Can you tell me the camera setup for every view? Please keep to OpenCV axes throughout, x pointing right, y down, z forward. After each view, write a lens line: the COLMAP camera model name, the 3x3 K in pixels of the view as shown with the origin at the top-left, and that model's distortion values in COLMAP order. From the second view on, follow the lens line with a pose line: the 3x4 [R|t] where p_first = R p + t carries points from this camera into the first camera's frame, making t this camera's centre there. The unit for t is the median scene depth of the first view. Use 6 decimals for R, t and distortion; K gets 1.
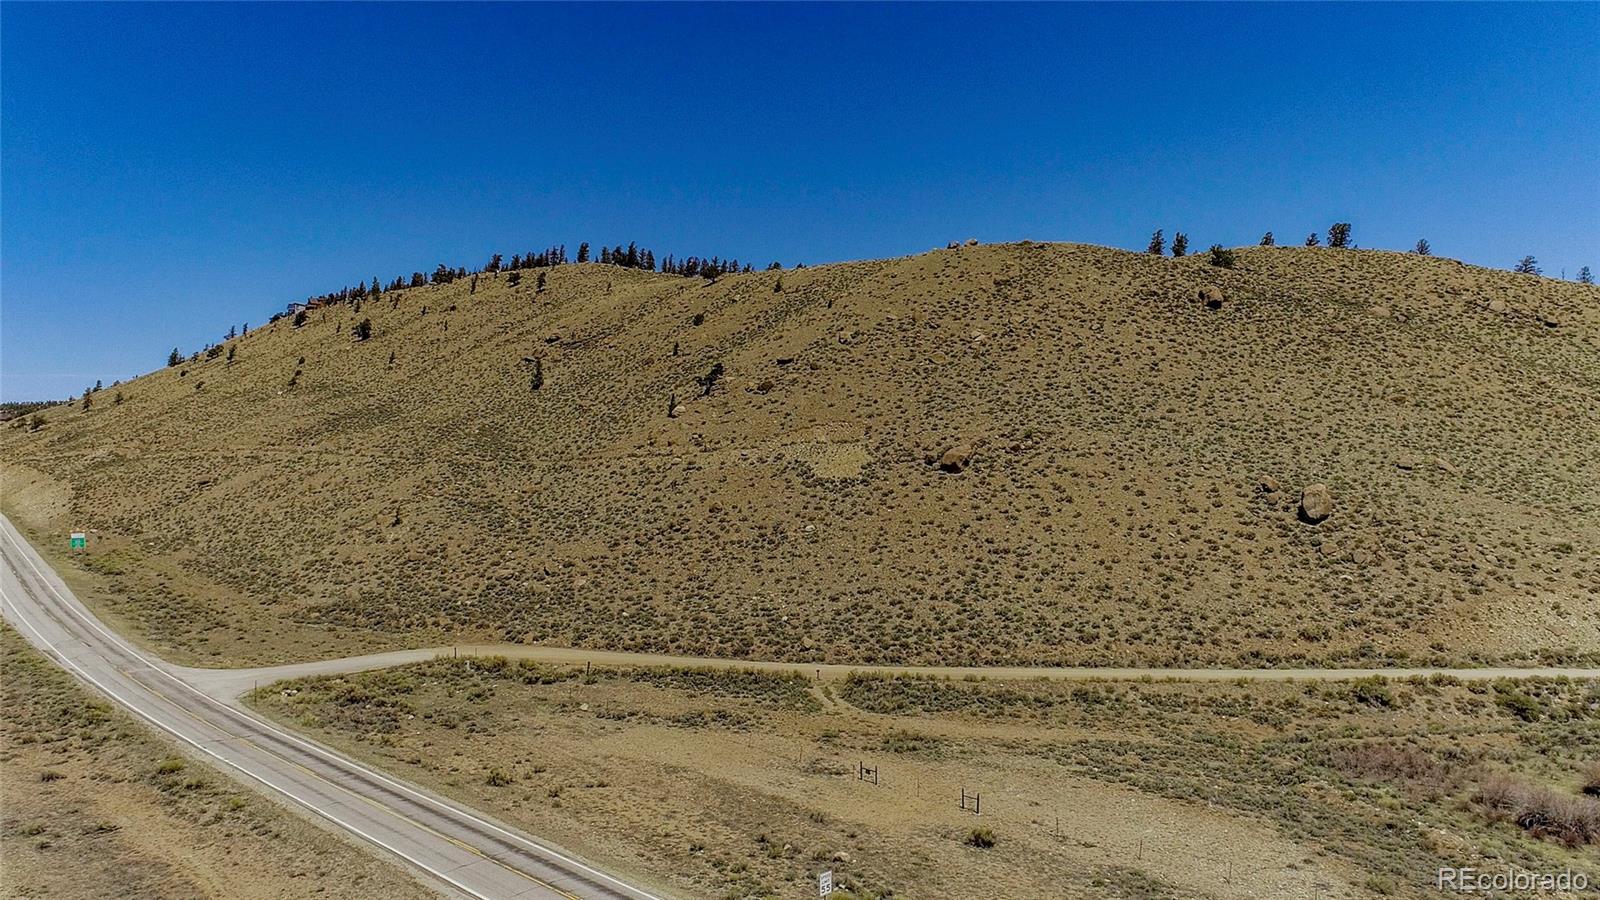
lens RADIAL K [[1141.2, 0, 799.4], [0, 1141.2, 454.0], [0, 0, 1]] dist [-0.012728, 0.003872]
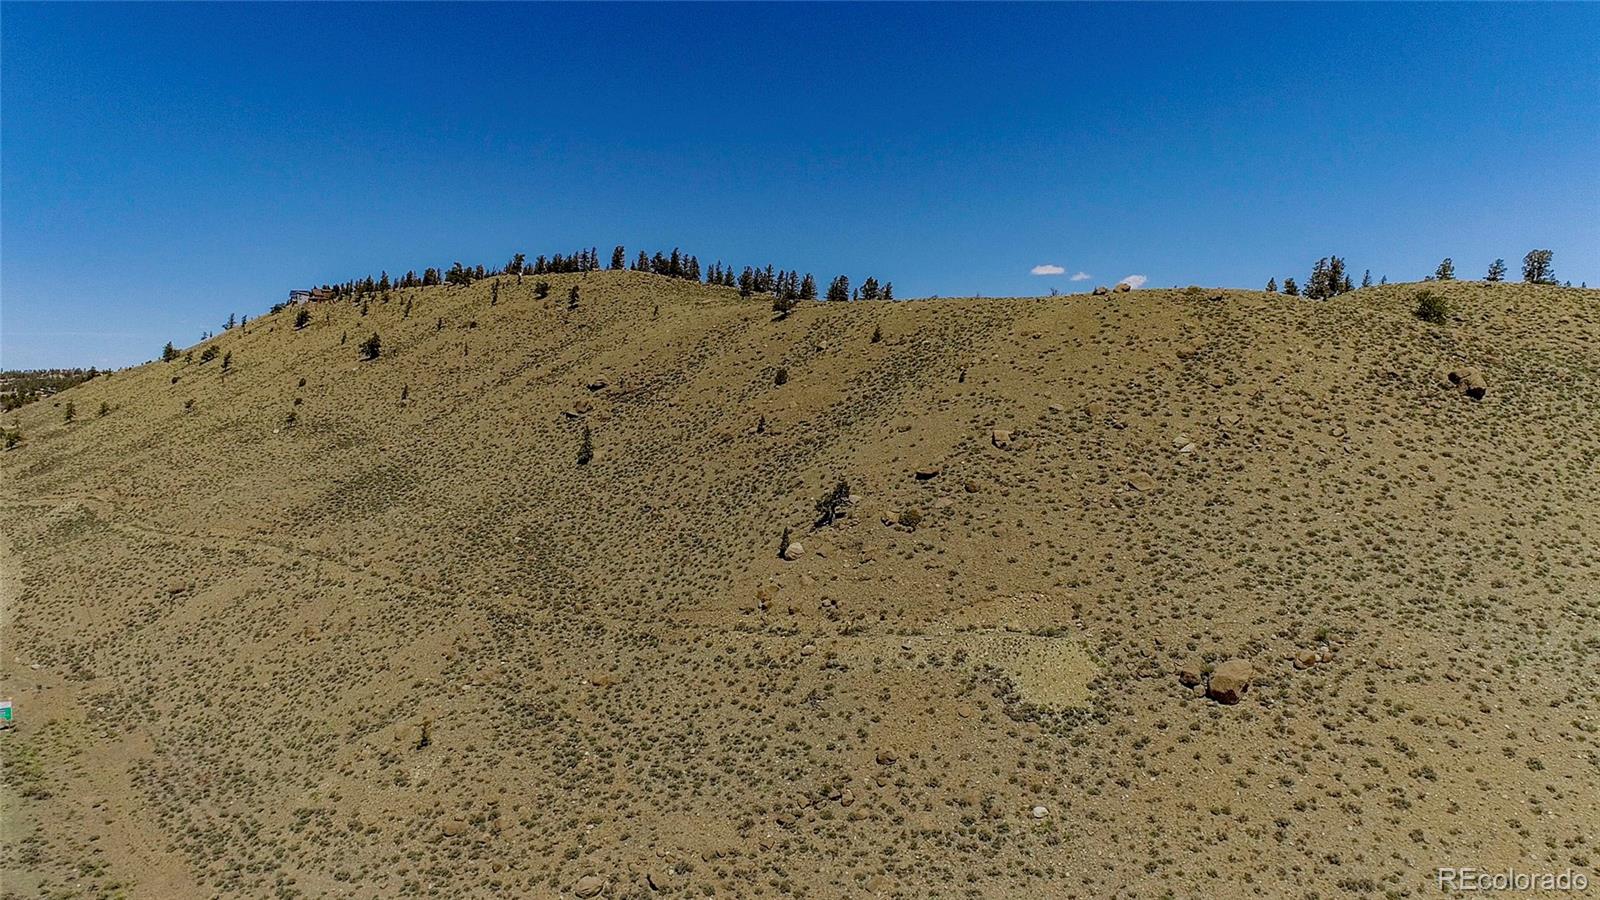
lens RADIAL K [[1141.2, 0, 799.4], [0, 1141.2, 454.0], [0, 0, 1]] dist [-0.012728, 0.003872]
pose [[0.999970, 0.004345, -0.006414, -0.097227], [-0.004119, 0.999388, 0.034743, -0.126823], [0.006561, -0.034715, 0.999376, 0.251387]]
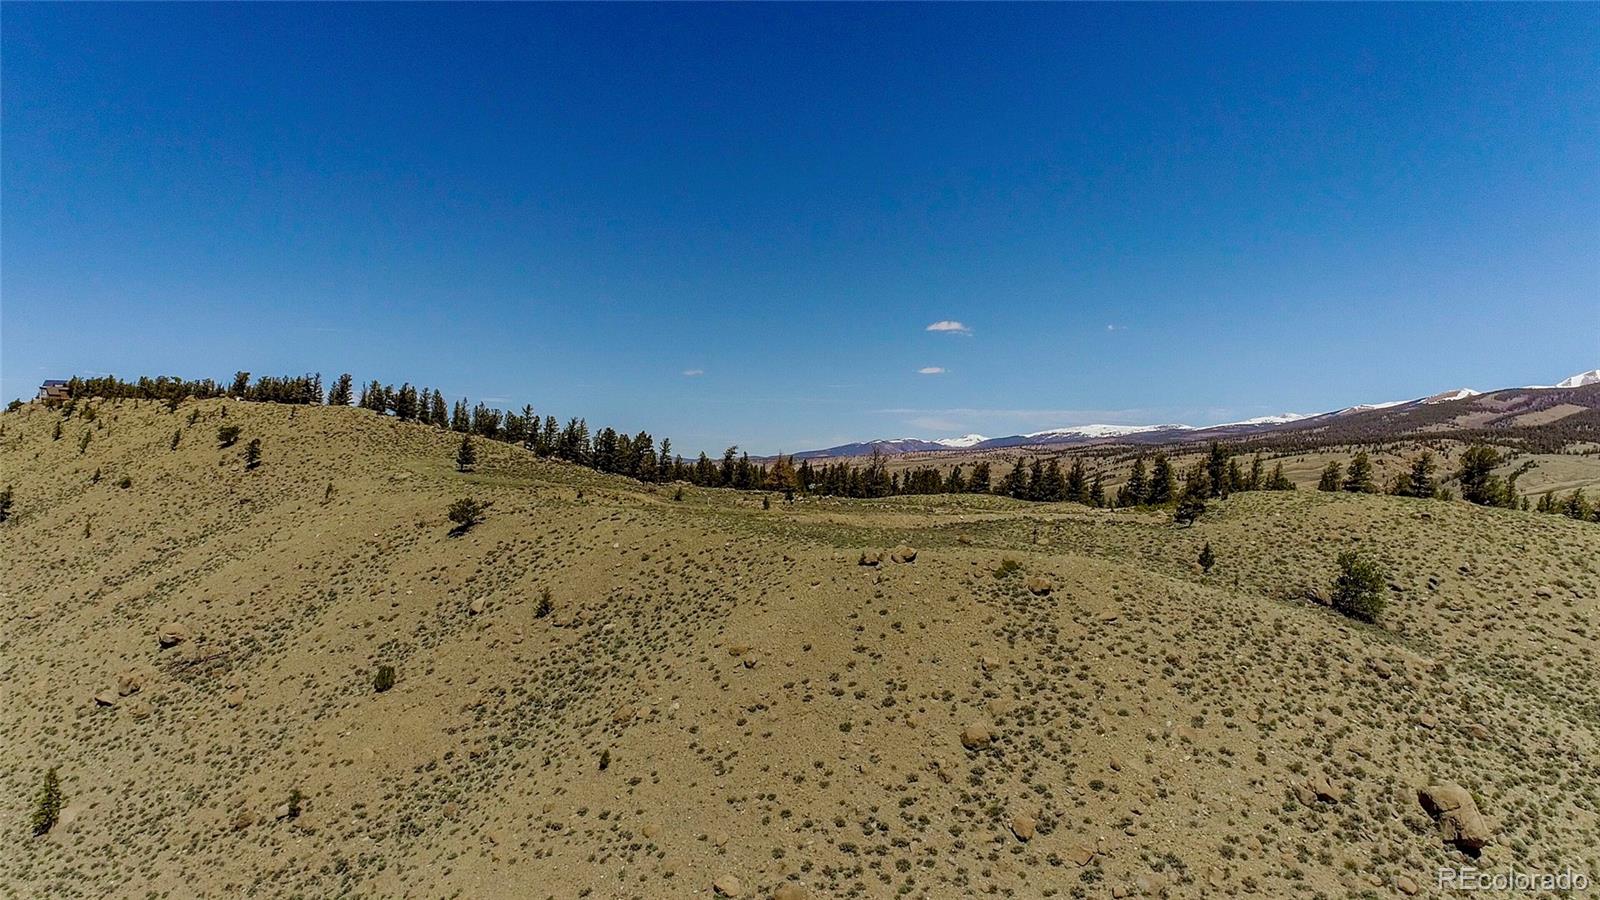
lens RADIAL K [[1127.7, 0, 797.0], [0, 1127.7, 452.9], [0, 0, 1]] dist [-0.015275, 0.006330]
pose [[0.996845, 0.009227, 0.078835, 0.081043], [-0.008418, 0.999908, -0.010589, -0.302218], [-0.078925, 0.009892, 0.996831, 0.654830]]
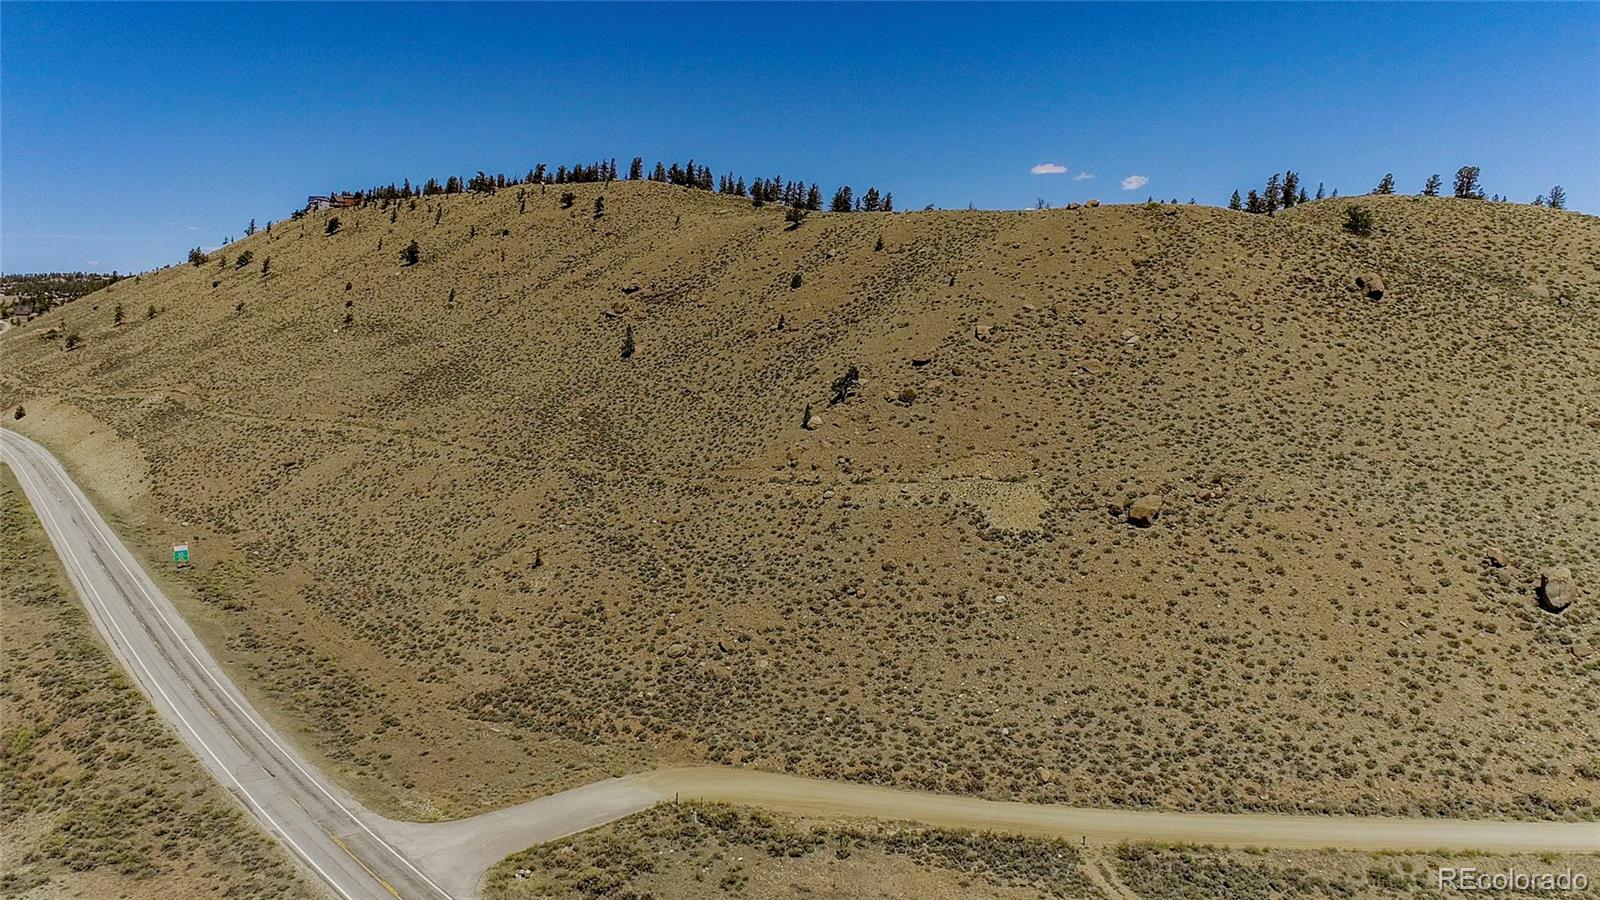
lens RADIAL K [[1141.2, 0, 799.4], [0, 1141.2, 454.0], [0, 0, 1]] dist [-0.012728, 0.003872]
pose [[0.999991, 0.003141, -0.002971, -0.114905], [-0.002765, 0.992871, 0.119159, -0.123132], [0.003325, -0.119150, 0.992871, 0.064492]]
